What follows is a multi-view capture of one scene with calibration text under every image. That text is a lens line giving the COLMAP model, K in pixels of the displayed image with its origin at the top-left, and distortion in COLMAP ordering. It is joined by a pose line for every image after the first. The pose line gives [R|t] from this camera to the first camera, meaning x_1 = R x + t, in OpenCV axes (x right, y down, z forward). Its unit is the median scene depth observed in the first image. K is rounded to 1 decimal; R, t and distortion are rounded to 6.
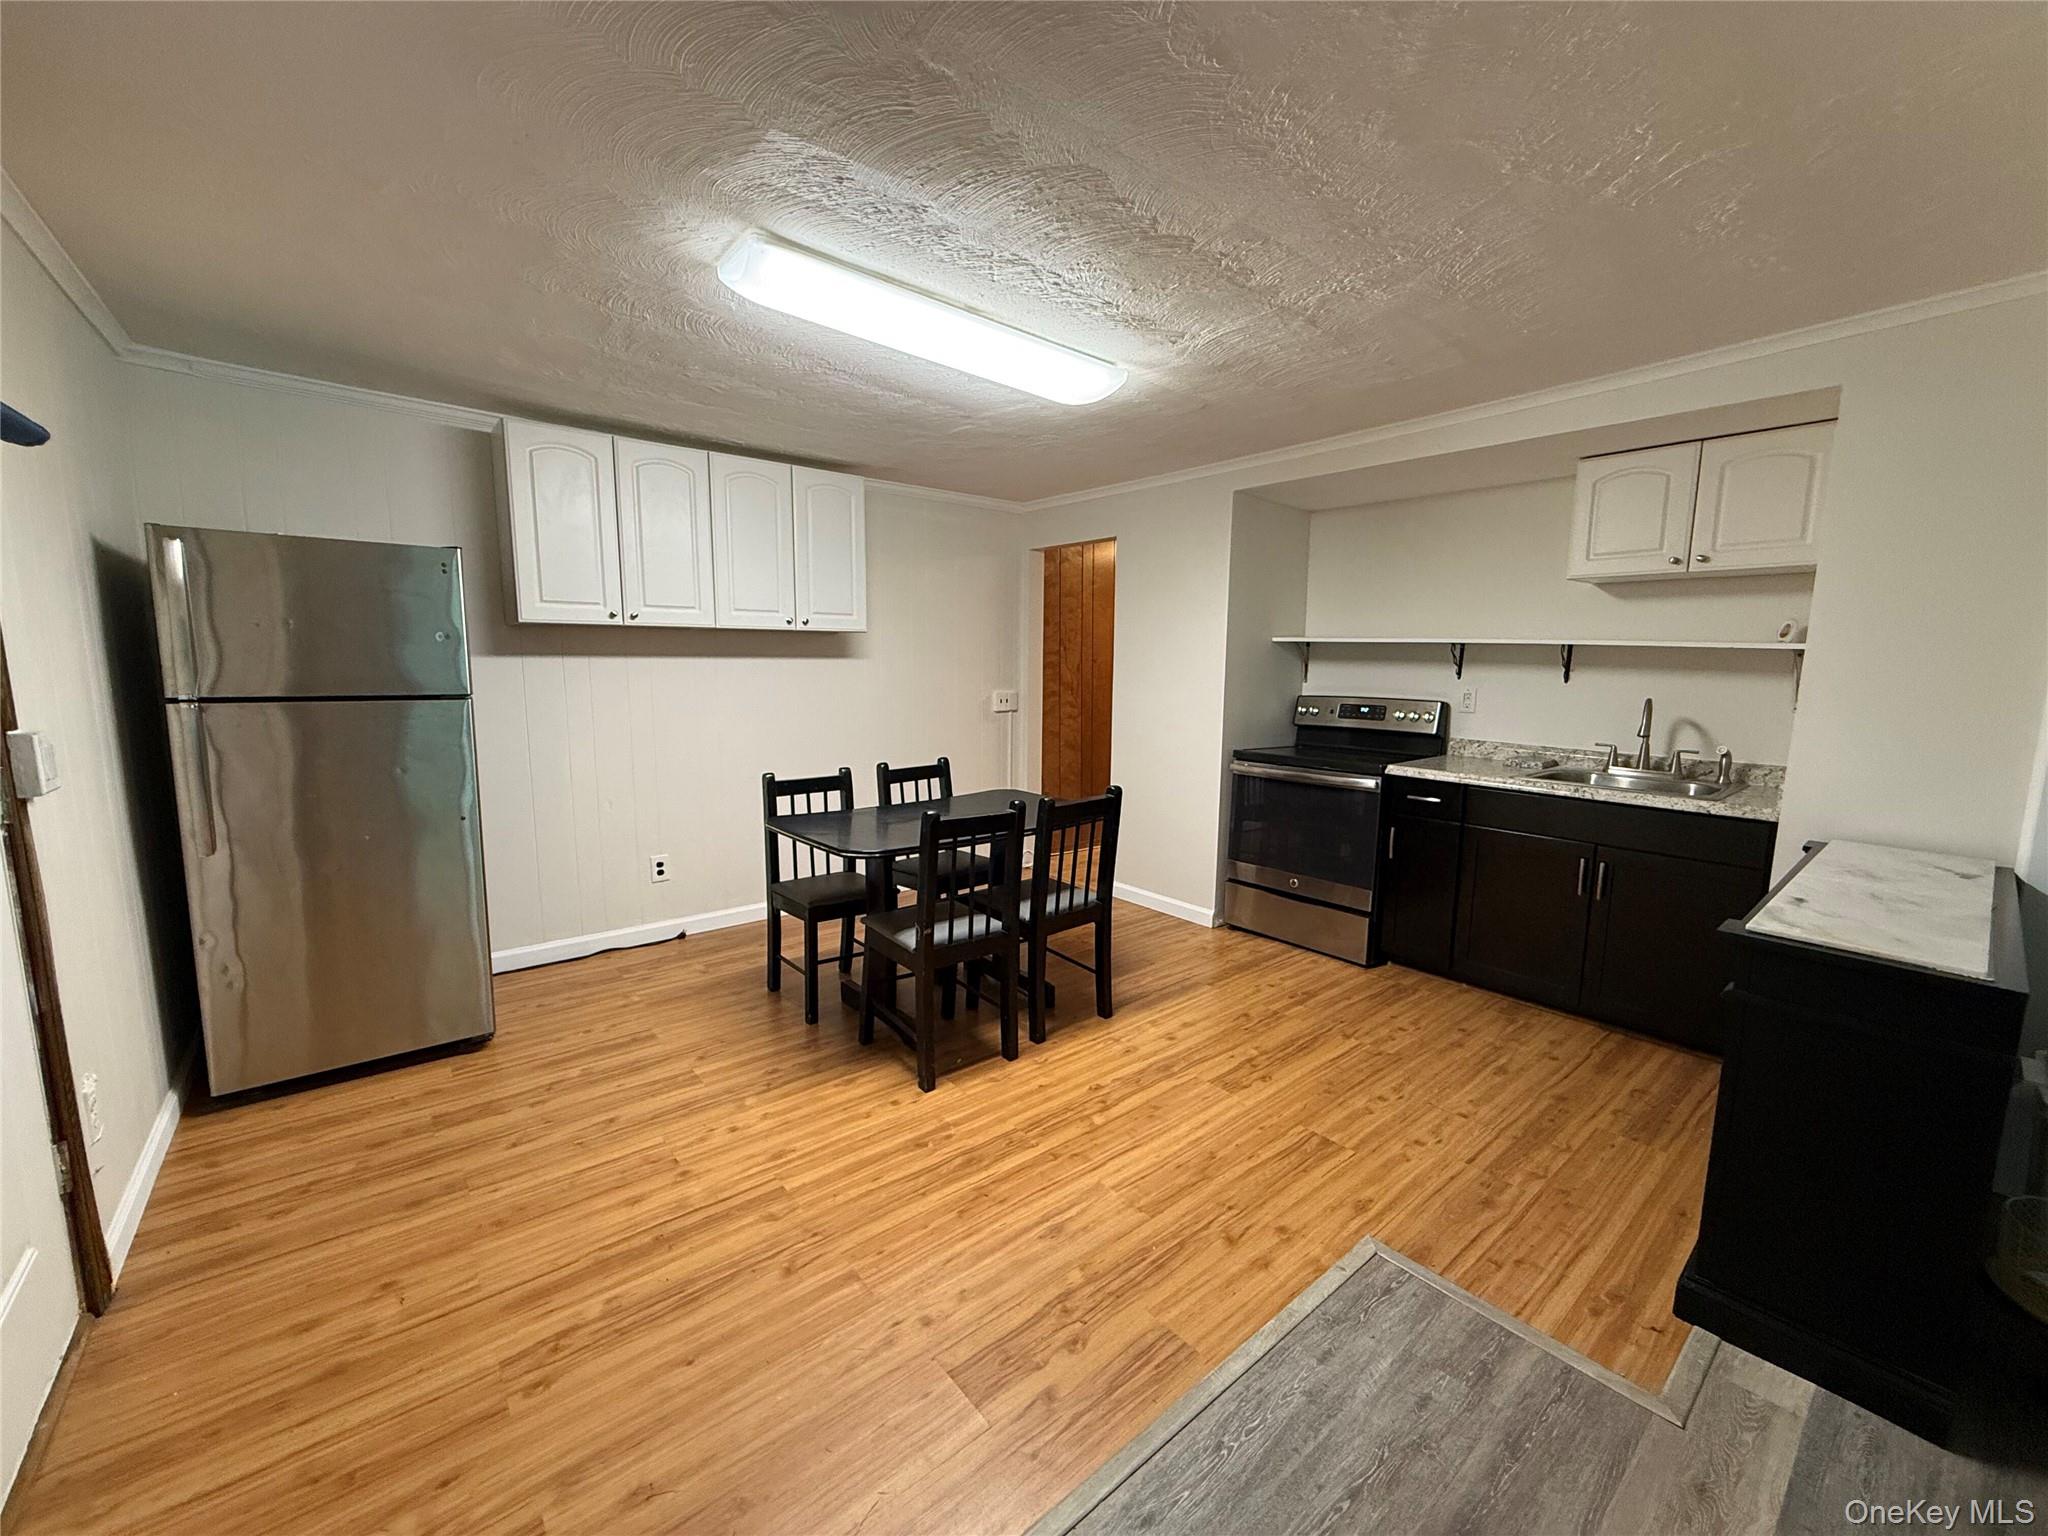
lens RADIAL K [[816.9, 0, 1018.7], [0, 816.9, 763.1], [0, 0, 1]] dist [-0.000245, -0.000097]
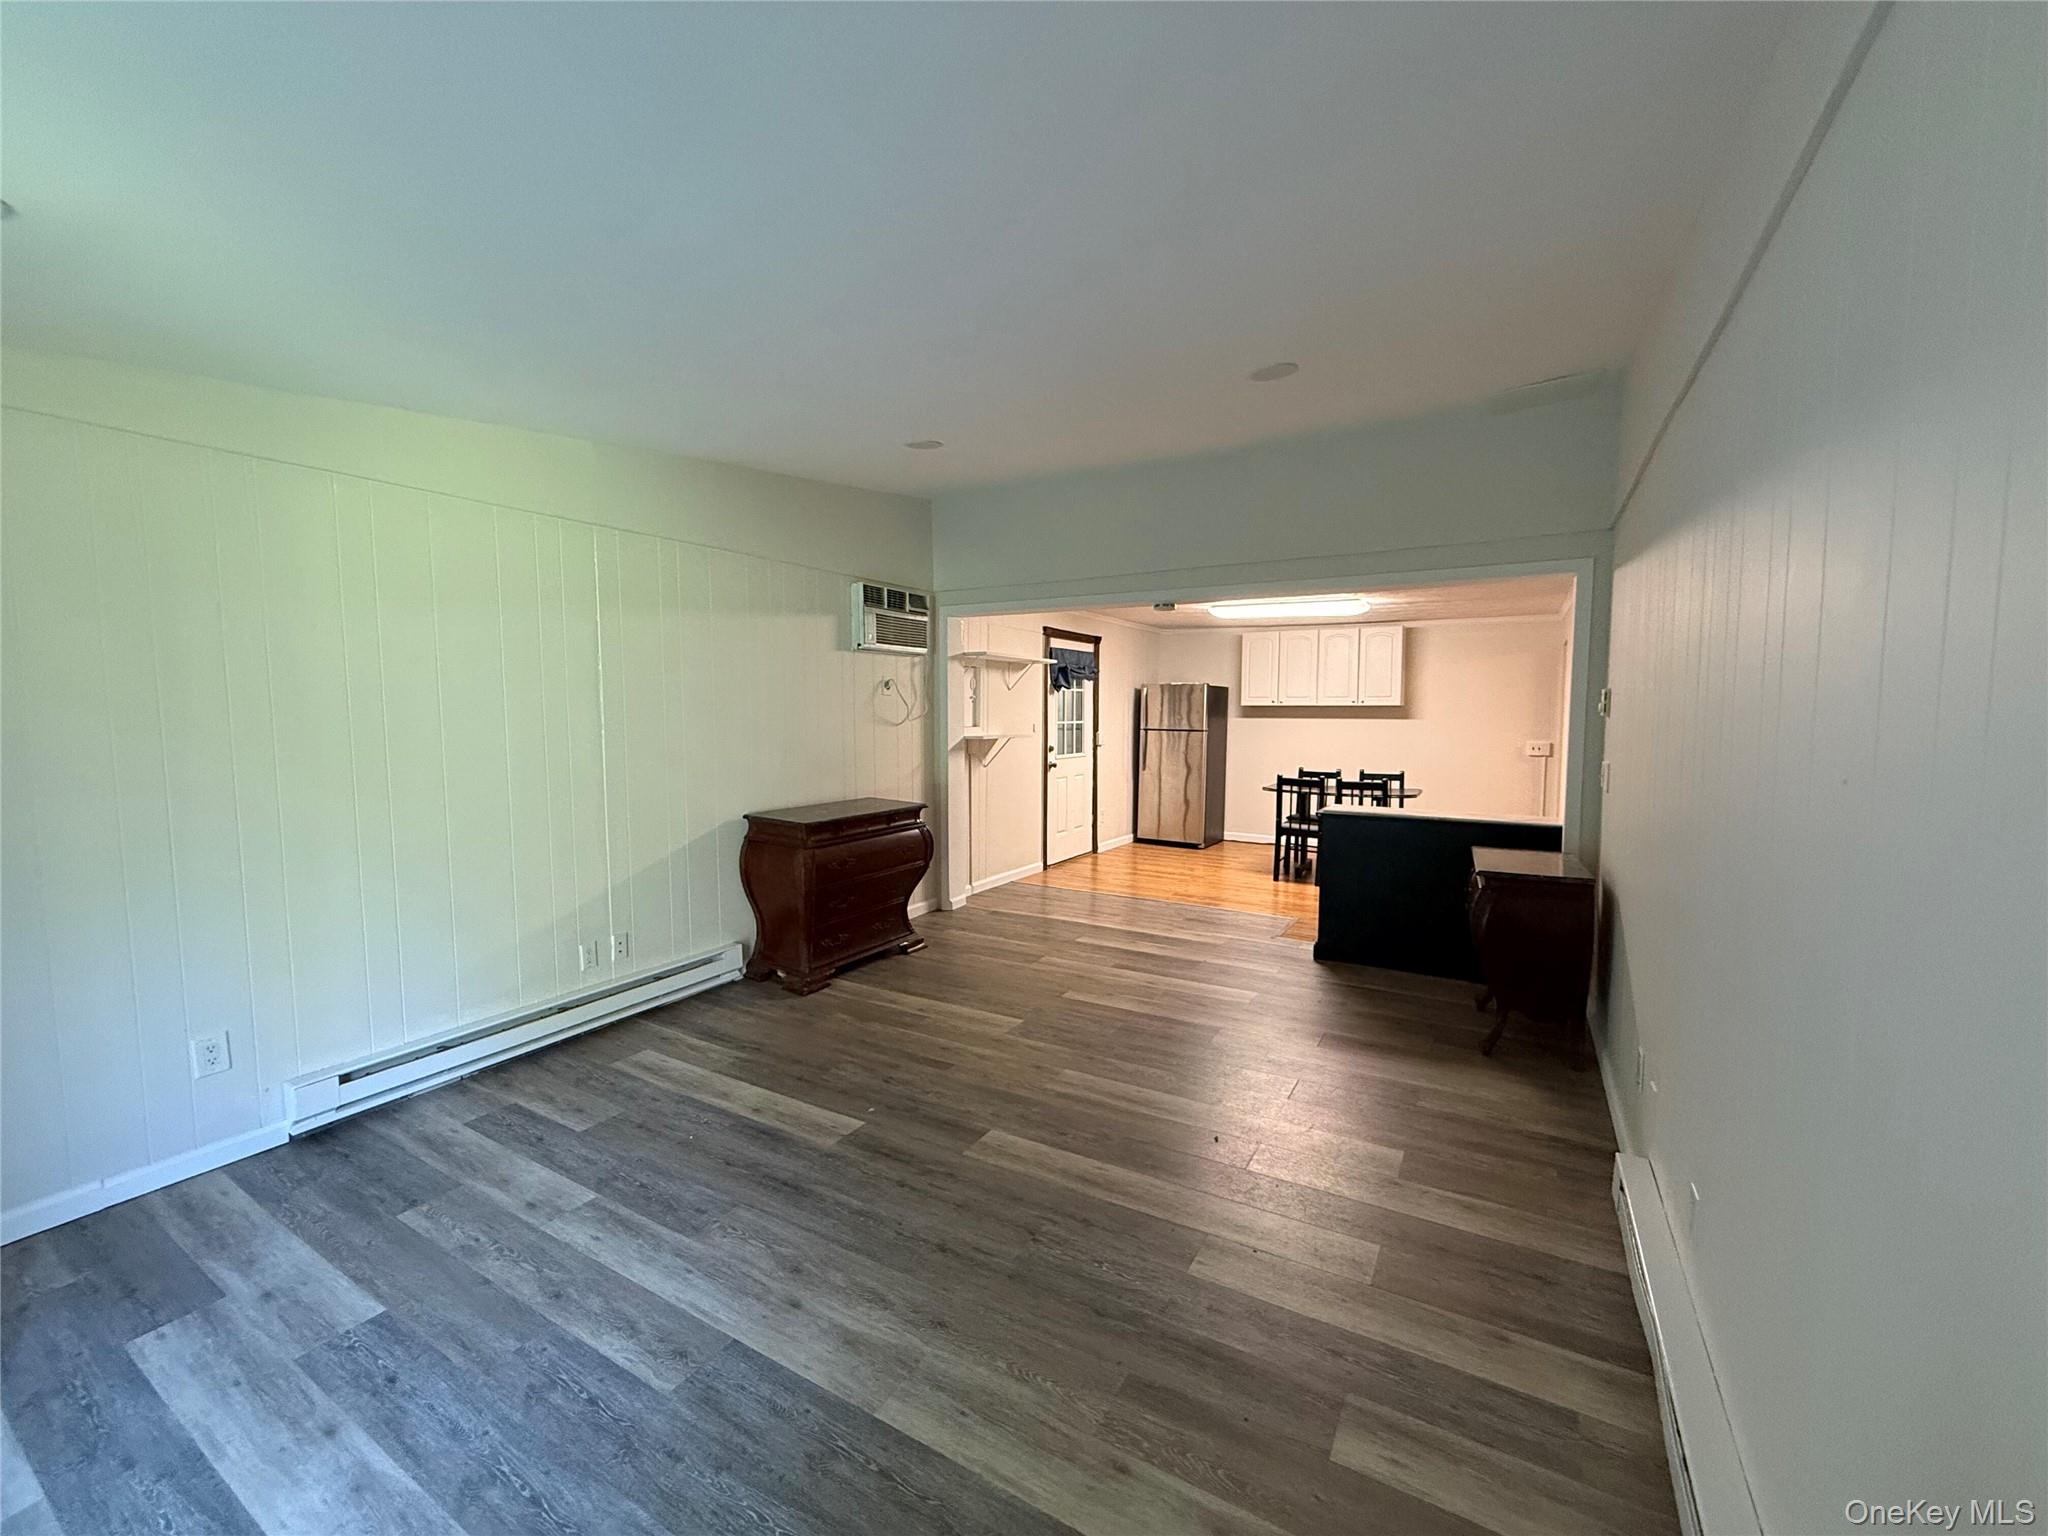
lens RADIAL K [[816.9, 0, 1018.7], [0, 816.9, 763.1], [0, 0, 1]] dist [-0.000245, -0.000097]
pose [[0.334866, 0.050897, -0.940890, 2.274593], [-0.123502, 0.992297, 0.009723, 0.108428], [0.934137, 0.112946, 0.338572, -0.778982]]
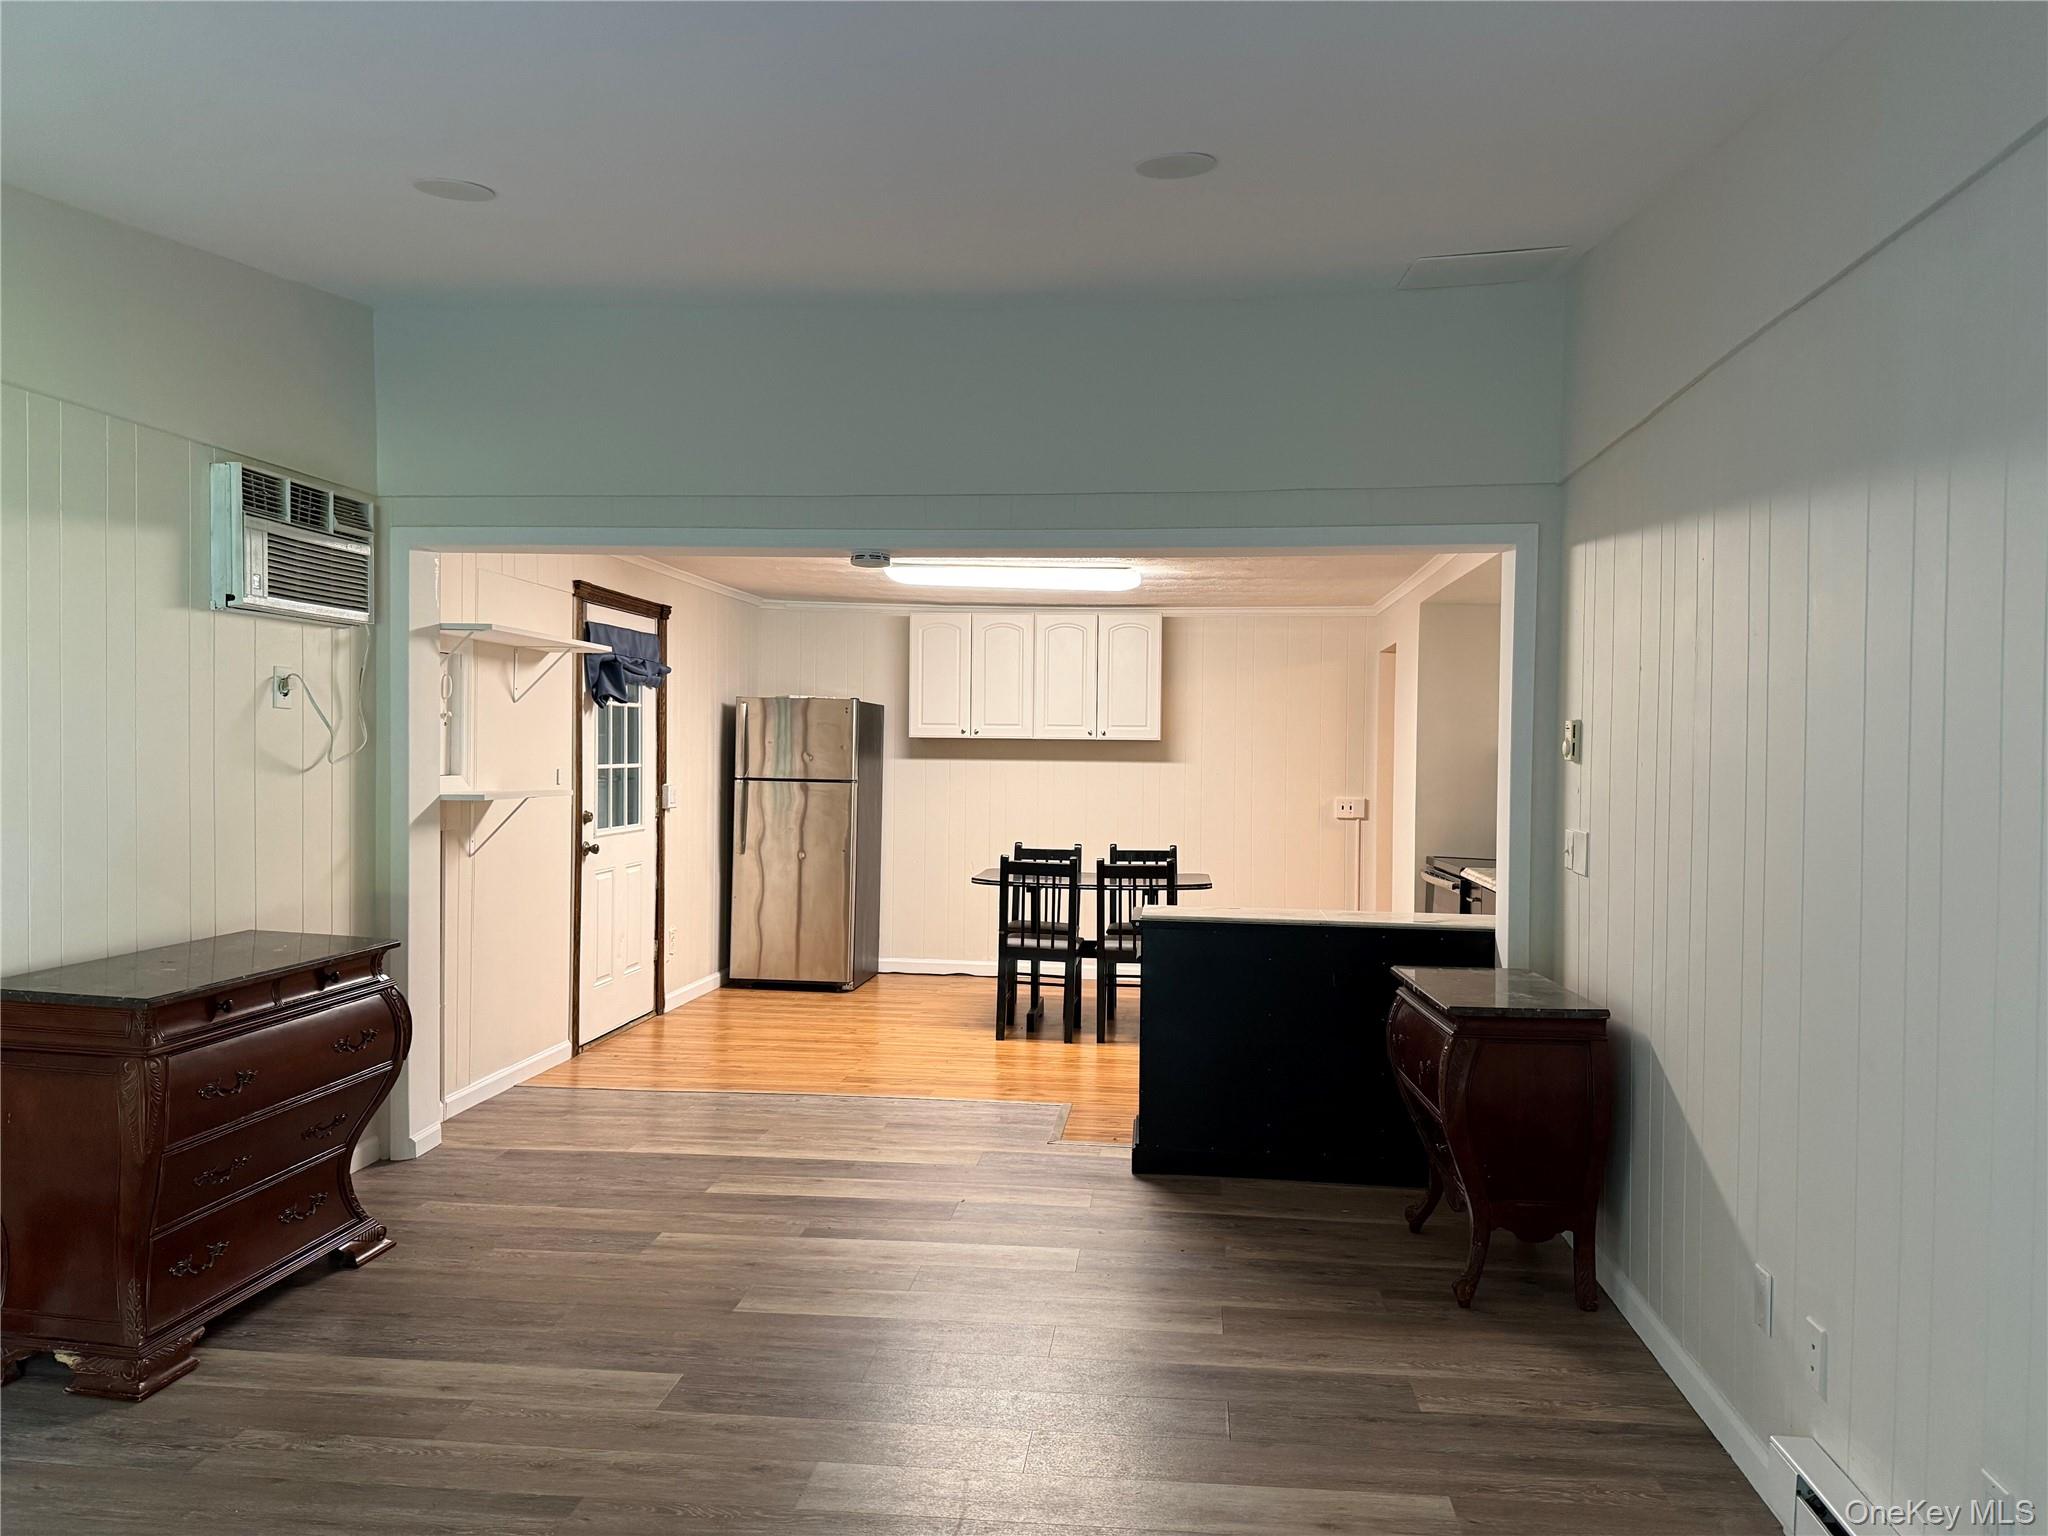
lens RADIAL K [[1434.4, 0, 1024.0], [0, 1434.4, 768.0], [0, 0, 1]] dist [0.108263, -0.163740]
pose [[0.695826, 0.007284, -0.718173, 2.032587], [-0.098662, 0.991438, -0.085536, 0.131815], [0.711401, 0.130375, 0.690587, -0.979661]]
